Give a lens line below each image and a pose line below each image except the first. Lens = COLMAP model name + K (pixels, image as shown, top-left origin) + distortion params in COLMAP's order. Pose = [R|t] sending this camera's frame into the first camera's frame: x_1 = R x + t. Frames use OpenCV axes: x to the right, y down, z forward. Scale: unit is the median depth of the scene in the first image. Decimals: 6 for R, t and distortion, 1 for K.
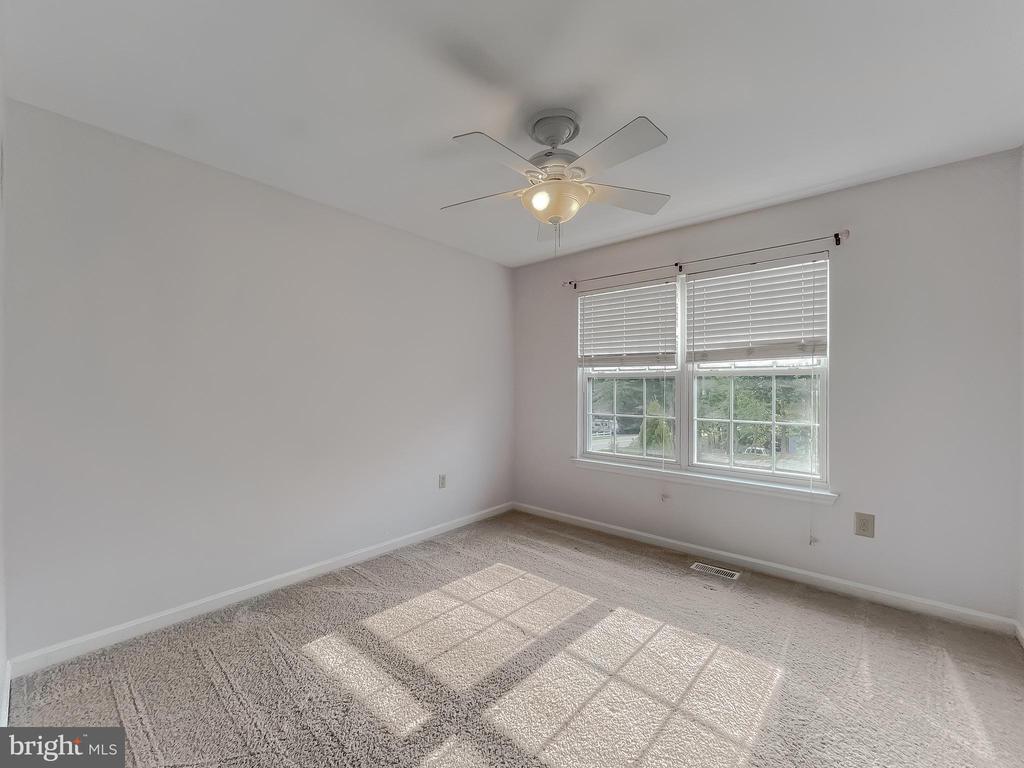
lens RADIAL K [[410.0, 0, 512.0], [0, 410.0, 384.0], [0, 0, 1]] dist [0.001982, 0.000139]
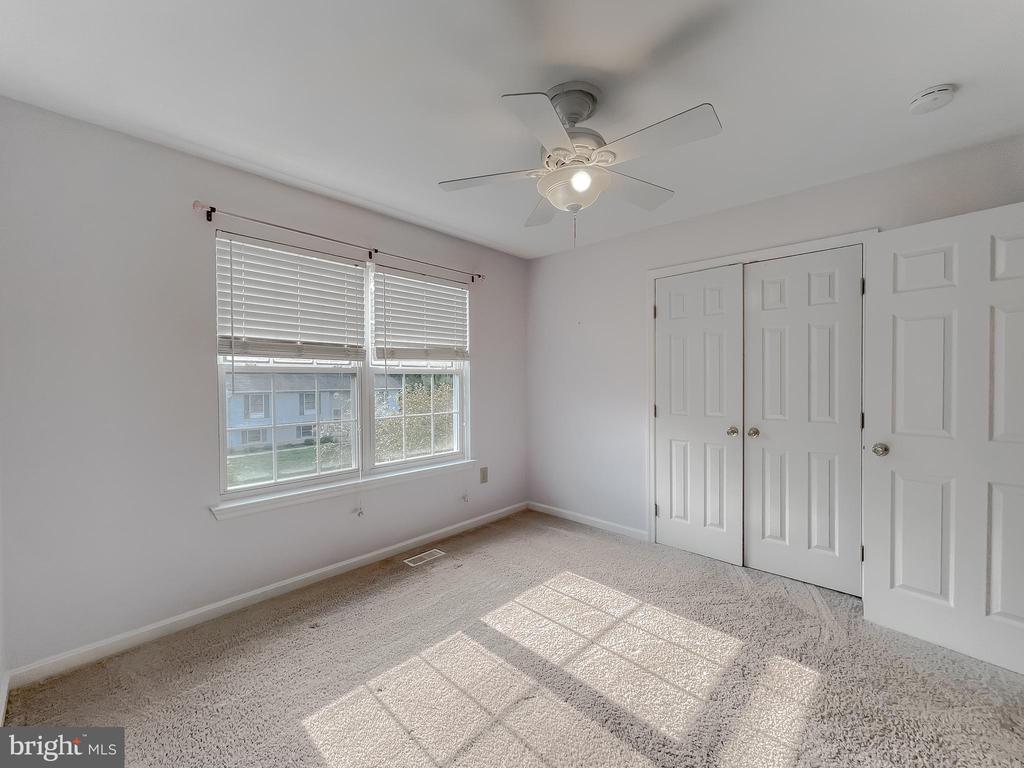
lens RADIAL K [[405.3, 0, 512.0], [0, 405.3, 384.0], [0, 0, 1]] dist [-0.000341, -0.000073]
pose [[0.072762, -0.010505, 0.997294, -0.499880], [0.000110, 0.999945, 0.010525, -0.004265], [-0.997349, -0.000656, 0.072760, 0.655327]]
